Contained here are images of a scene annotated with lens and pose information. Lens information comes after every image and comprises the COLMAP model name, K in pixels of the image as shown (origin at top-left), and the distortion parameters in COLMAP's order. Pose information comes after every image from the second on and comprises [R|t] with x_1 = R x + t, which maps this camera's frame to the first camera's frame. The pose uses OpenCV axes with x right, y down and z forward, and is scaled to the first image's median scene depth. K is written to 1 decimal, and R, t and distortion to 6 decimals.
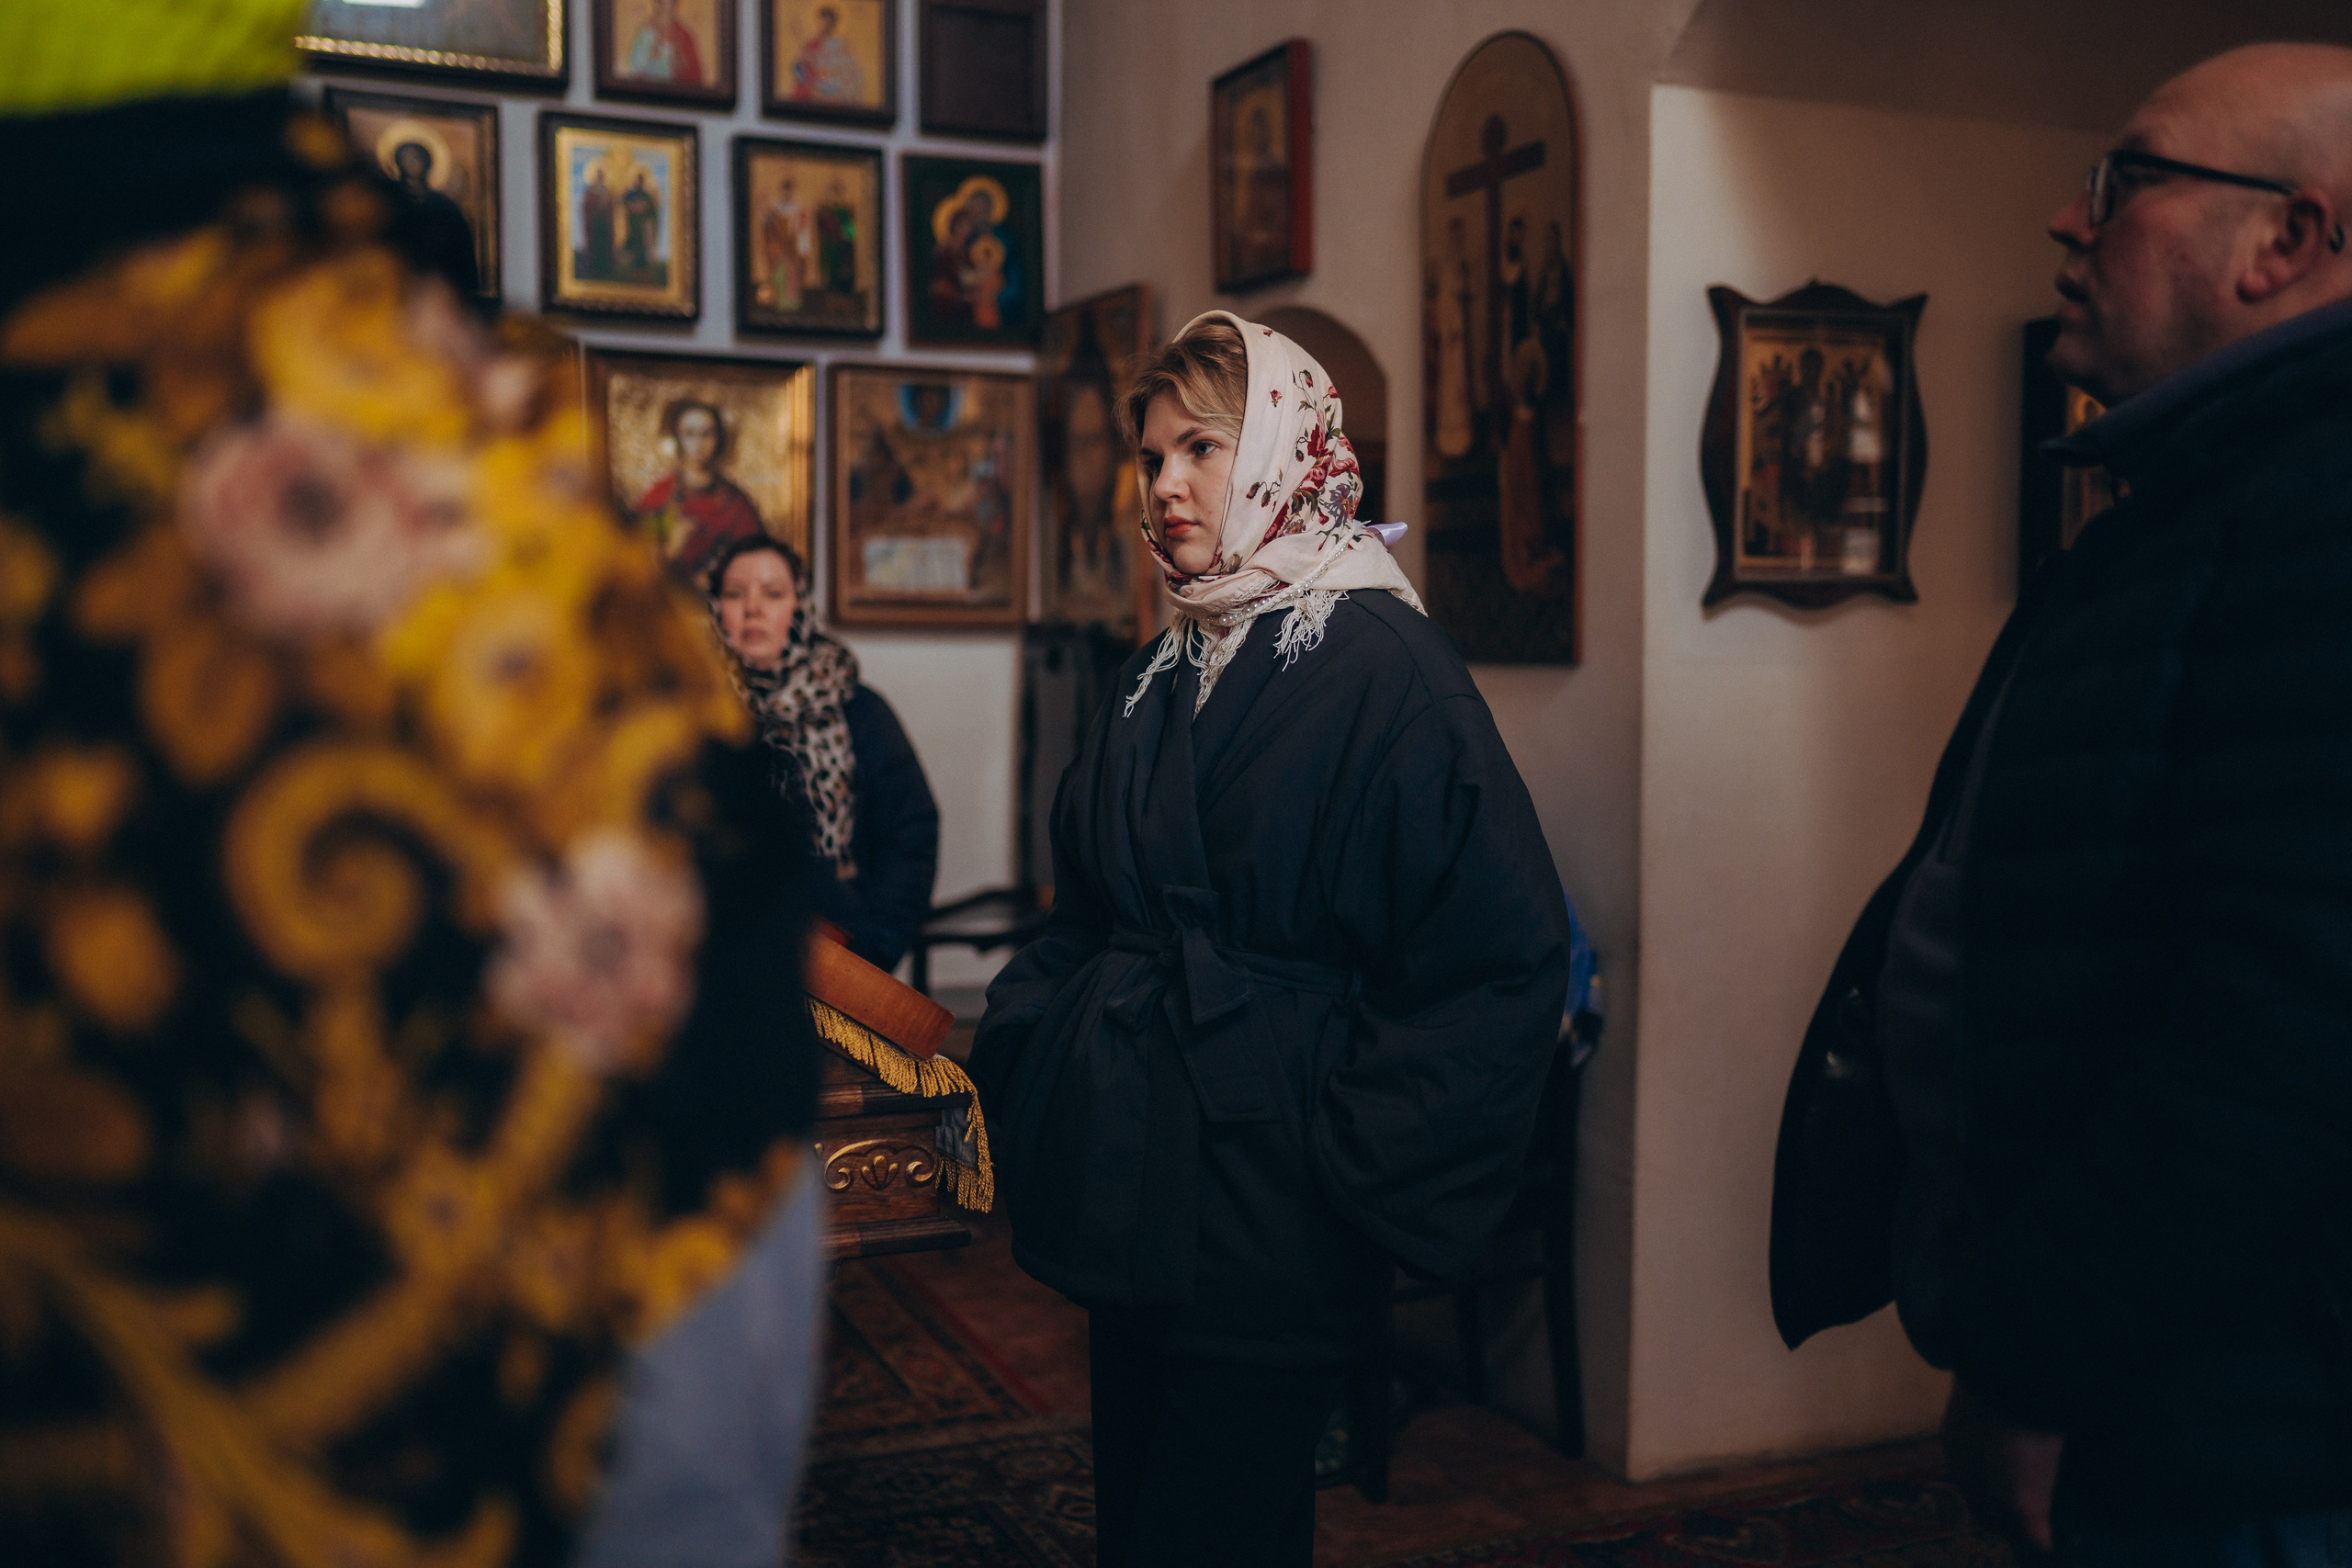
lens RADIAL K [[2388.4, 0, 1176.0], [0, 2388.4, 784.0], [0, 0, 1]] dist [0.059131, -0.004642]
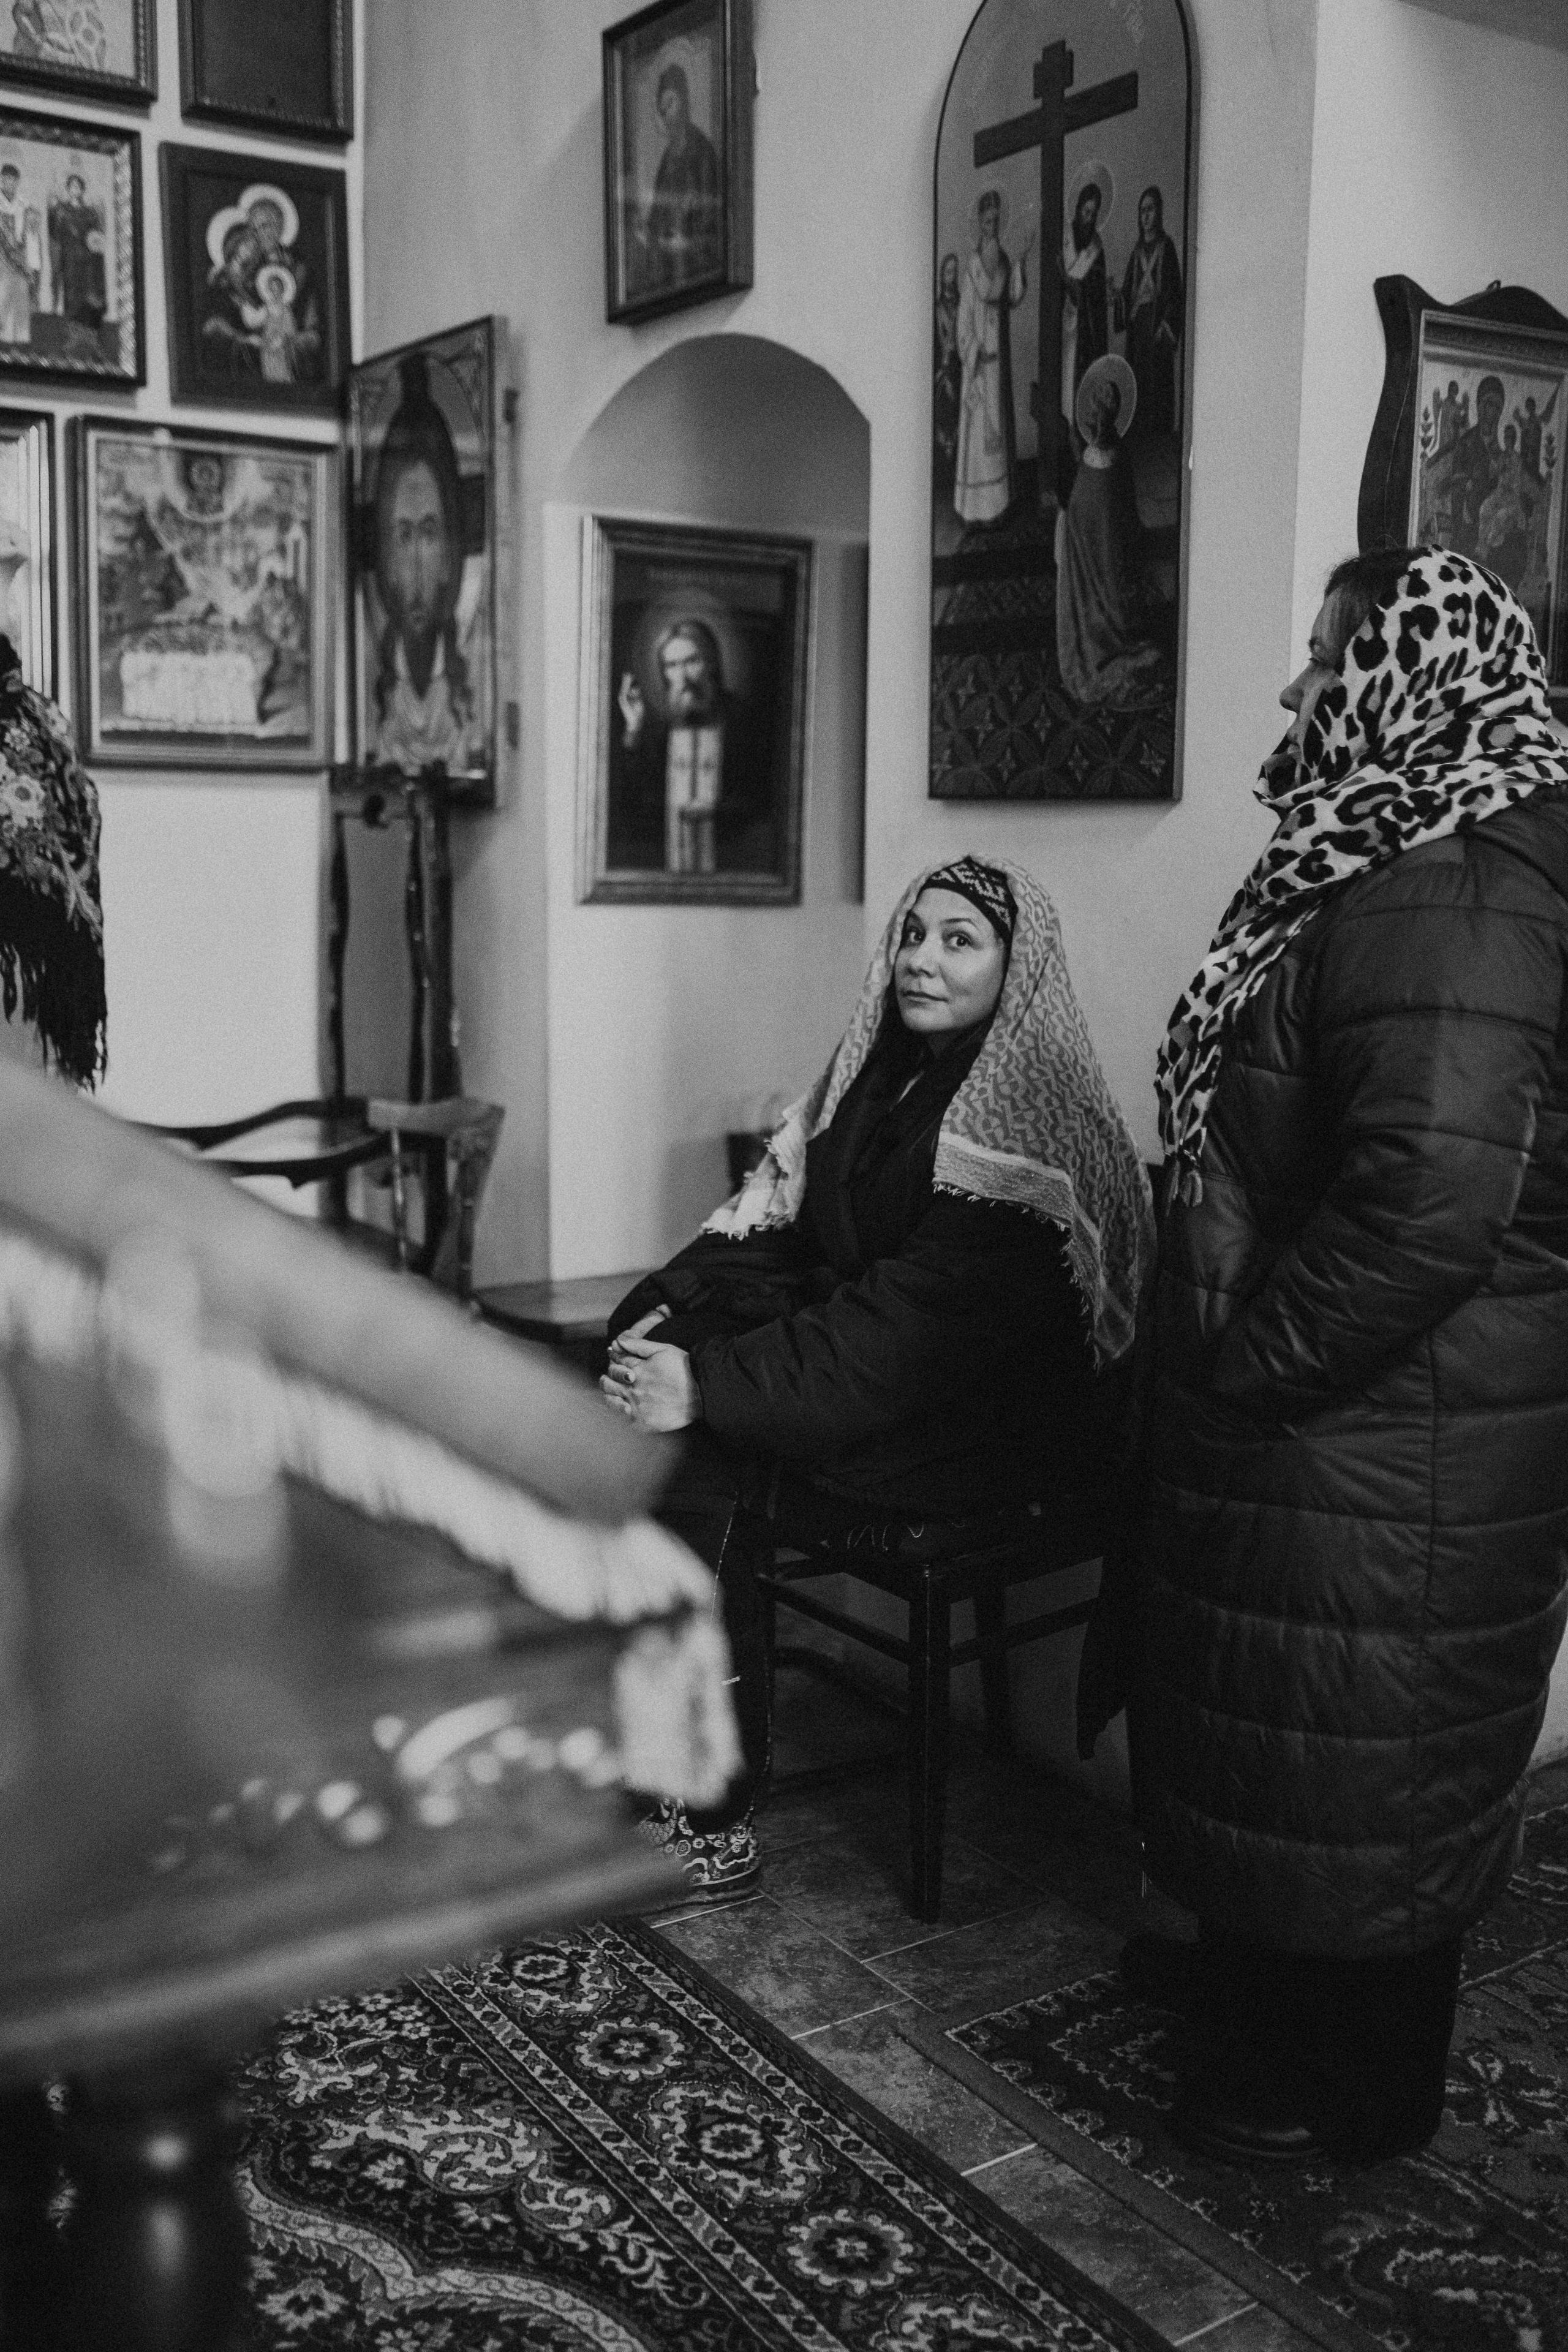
lens RADIAL K [[2327.6, 0, 785.0], [0, 2327.6, 1198.9], [0, 0, 1]] dist [-0.013908, -0.003354]
pose [[0.983927, -0.018829, 0.177573, -0.057453], [0.001680, 0.995357, 0.096234, 0.002121], [-0.178561, -0.094389, 0.979391, 0.211429]]
